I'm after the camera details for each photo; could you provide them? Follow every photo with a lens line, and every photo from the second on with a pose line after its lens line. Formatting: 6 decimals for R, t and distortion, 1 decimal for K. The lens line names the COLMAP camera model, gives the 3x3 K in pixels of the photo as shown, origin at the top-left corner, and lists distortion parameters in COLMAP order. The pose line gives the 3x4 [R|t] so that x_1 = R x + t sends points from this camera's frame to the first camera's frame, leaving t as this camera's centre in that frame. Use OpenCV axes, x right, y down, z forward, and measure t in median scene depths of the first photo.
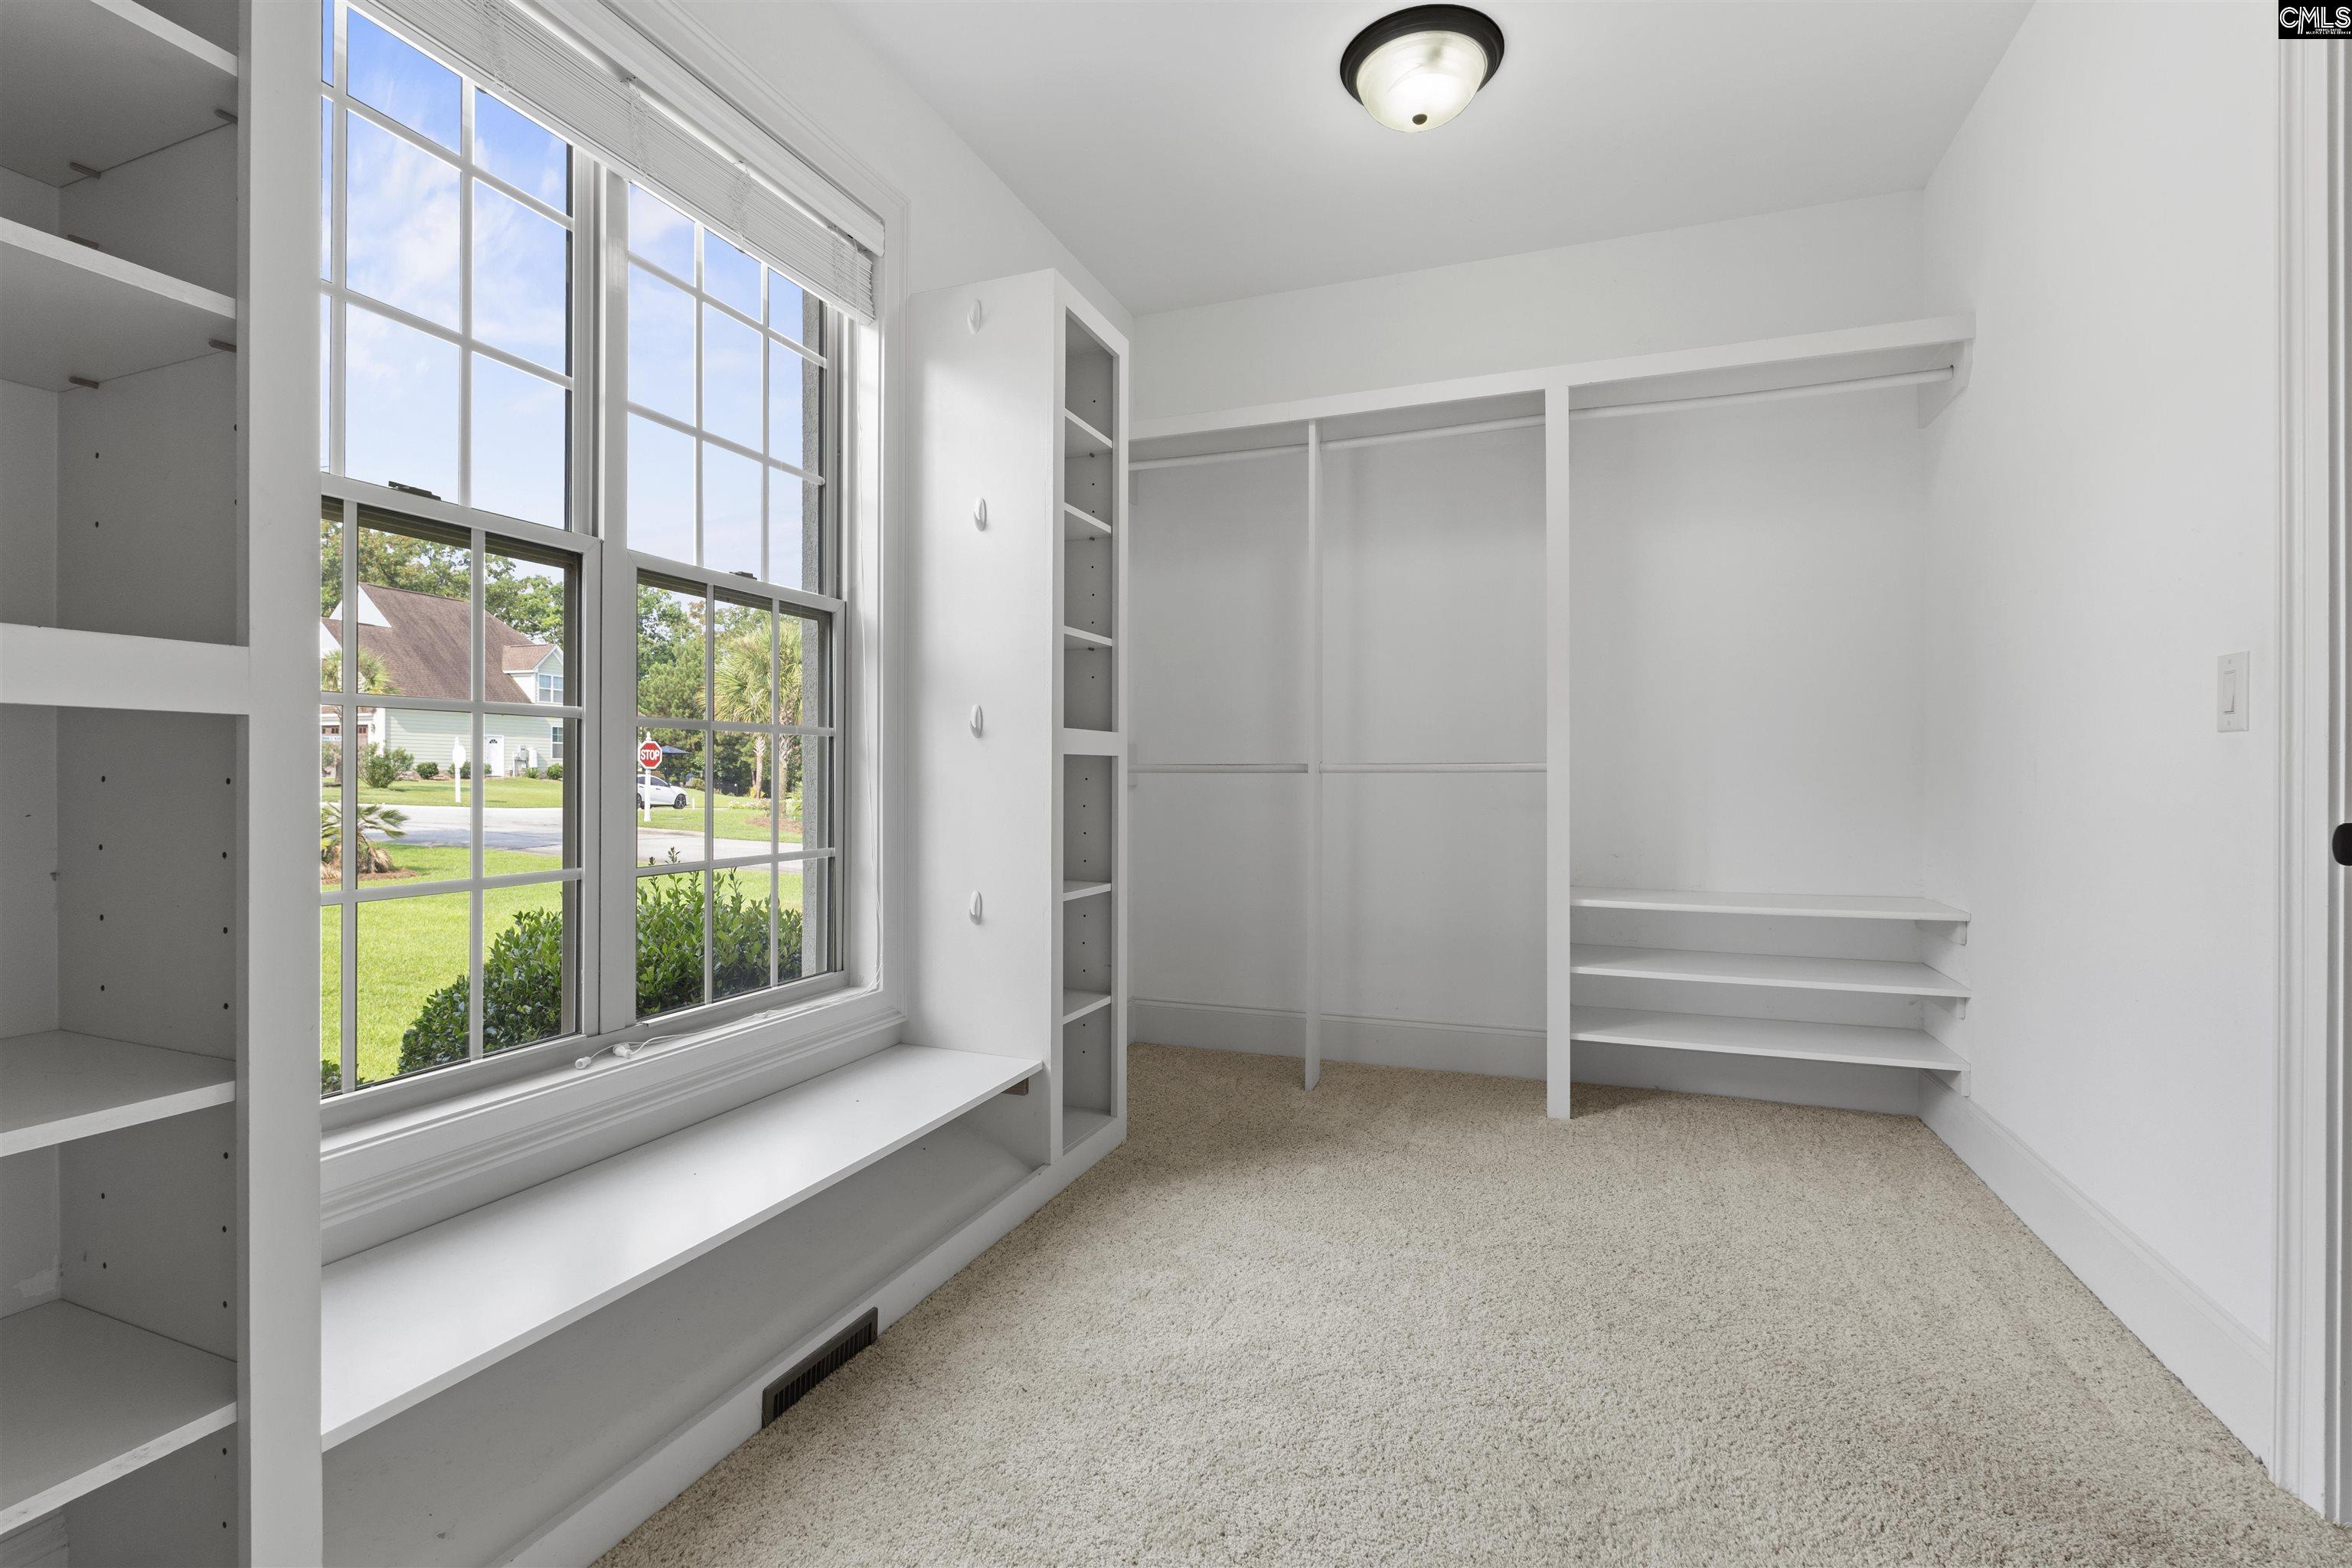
lens RADIAL K [[1076.3, 0, 1170.9], [0, 1076.3, 782.3], [0, 0, 1]] dist [-0.006077, -0.000669]
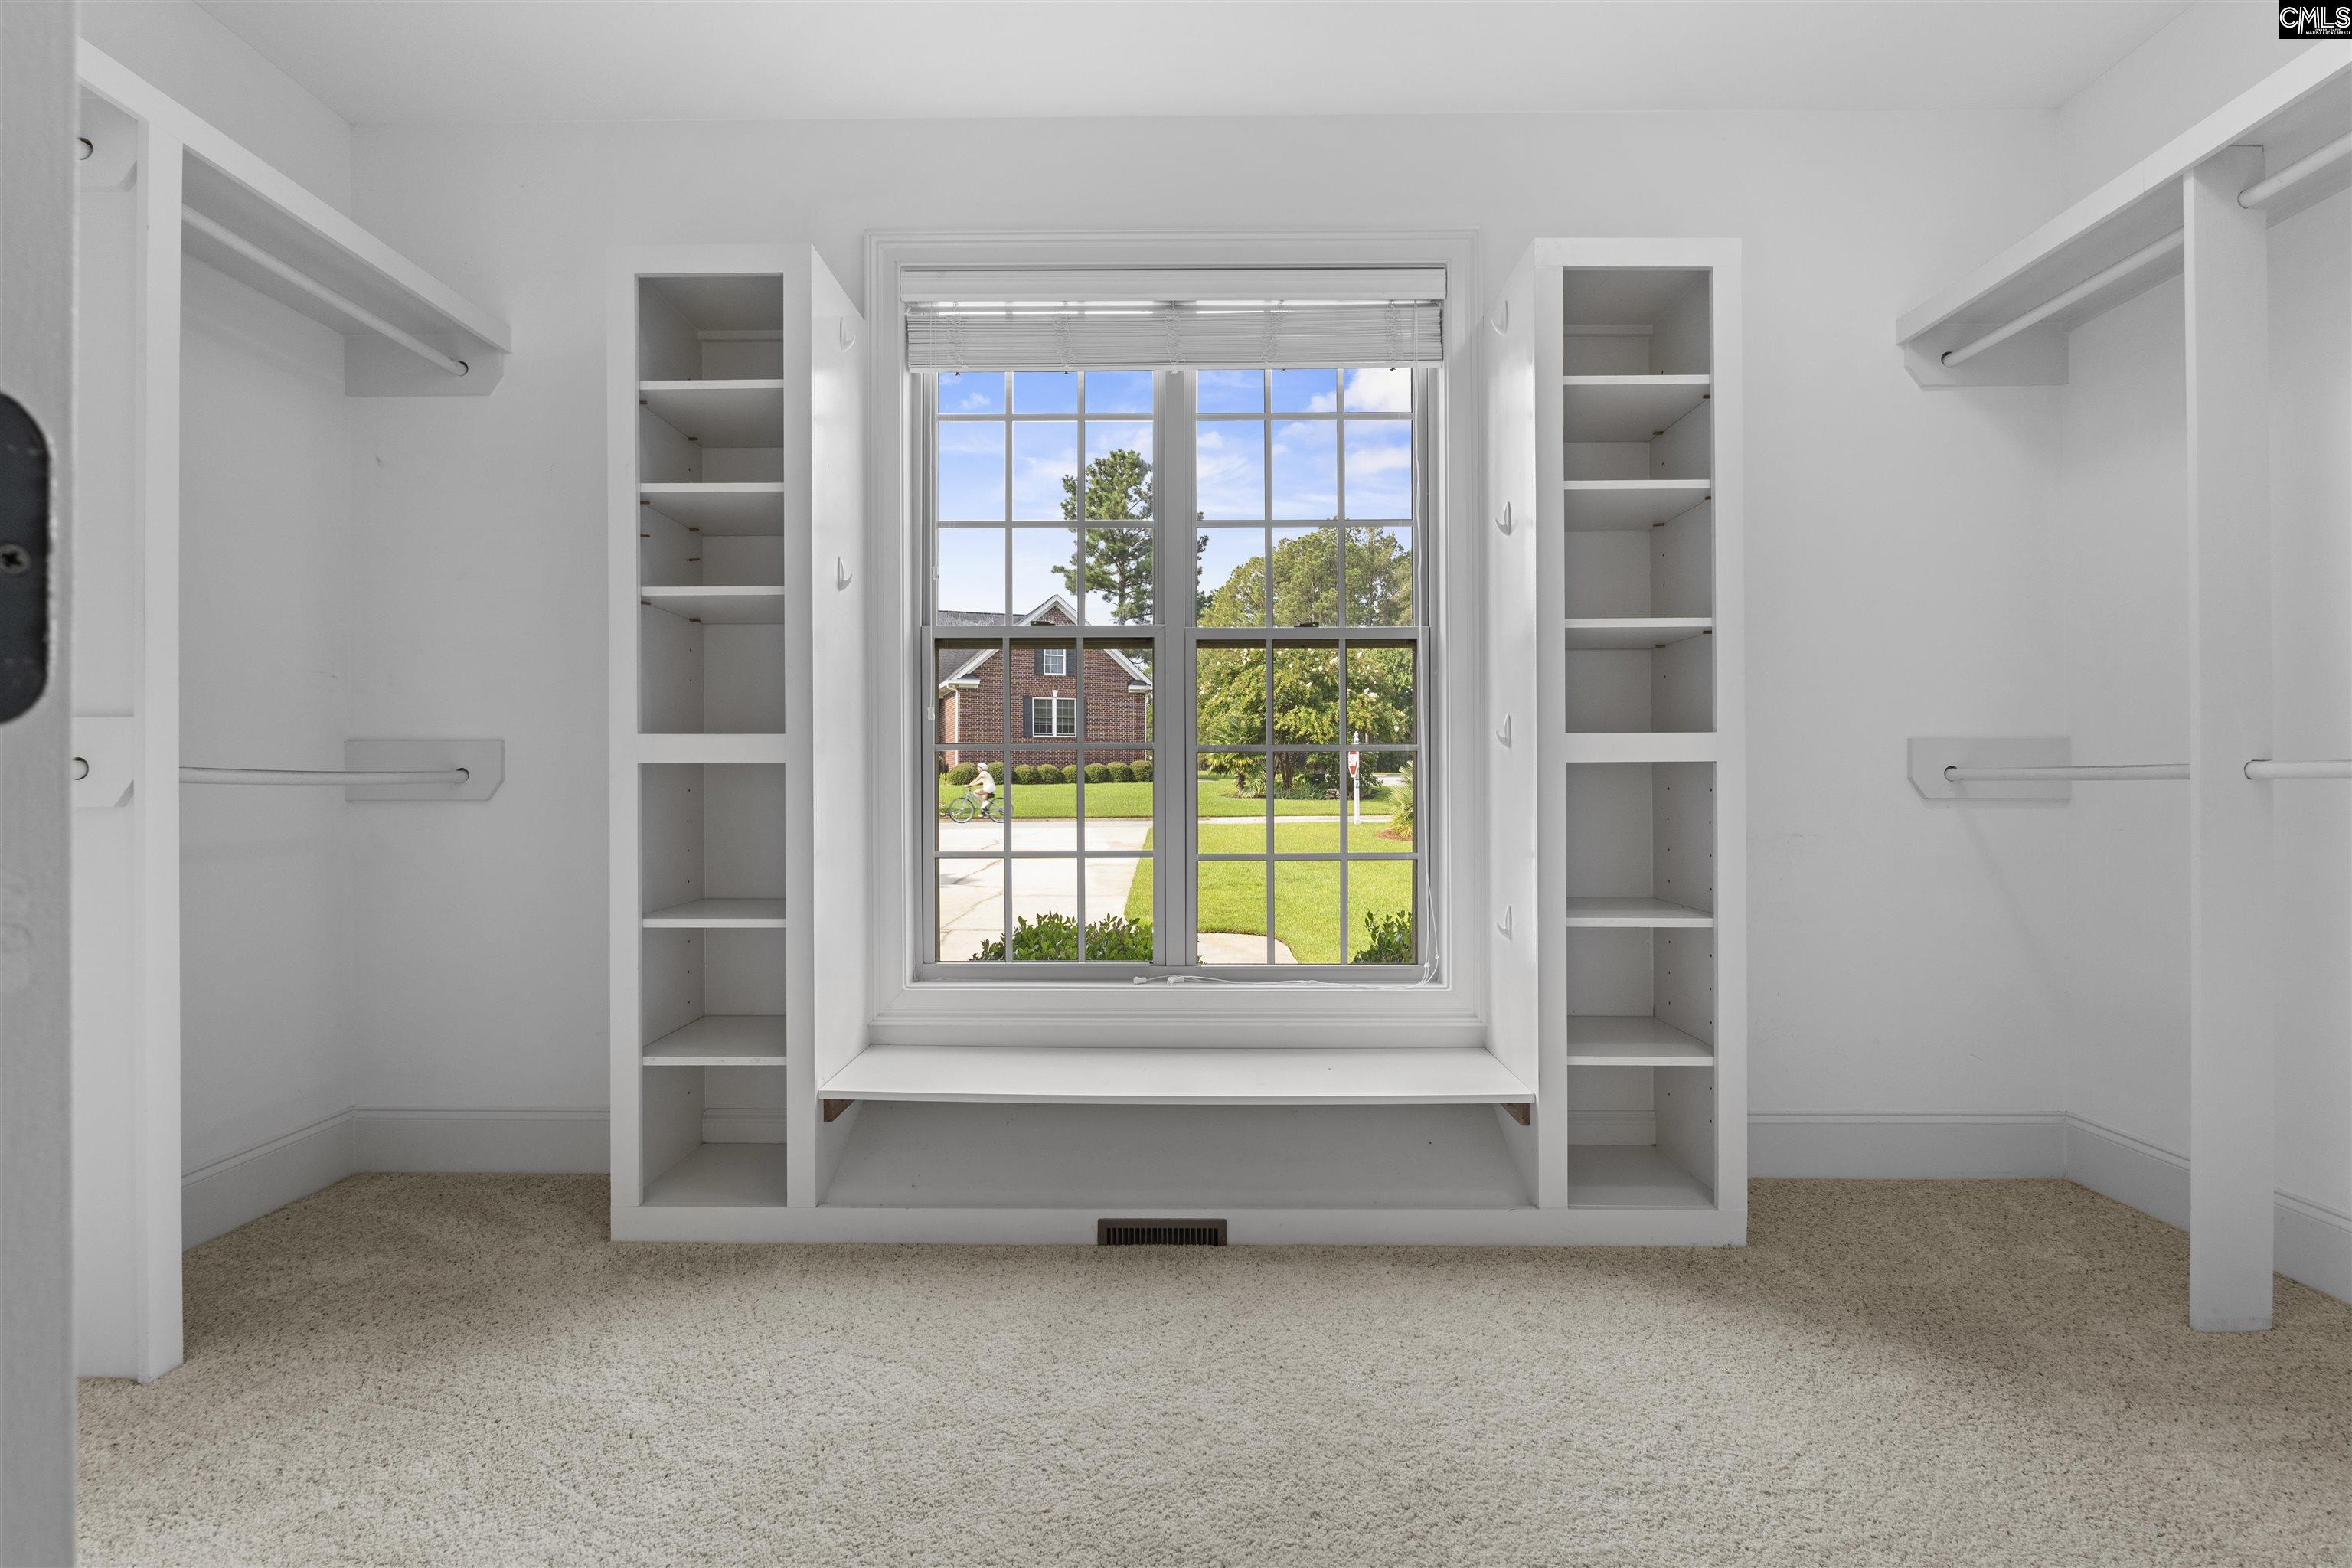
lens RADIAL K [[1076.3, 0, 1173.1], [0, 1076.3, 778.6], [0, 0, 1]] dist [-0.006077, -0.000669]
pose [[0.353082, -0.002658, -0.935589, 0.635862], [-0.004182, 0.999981, -0.004419, -0.007167], [0.935583, 0.005473, 0.353065, 0.375728]]
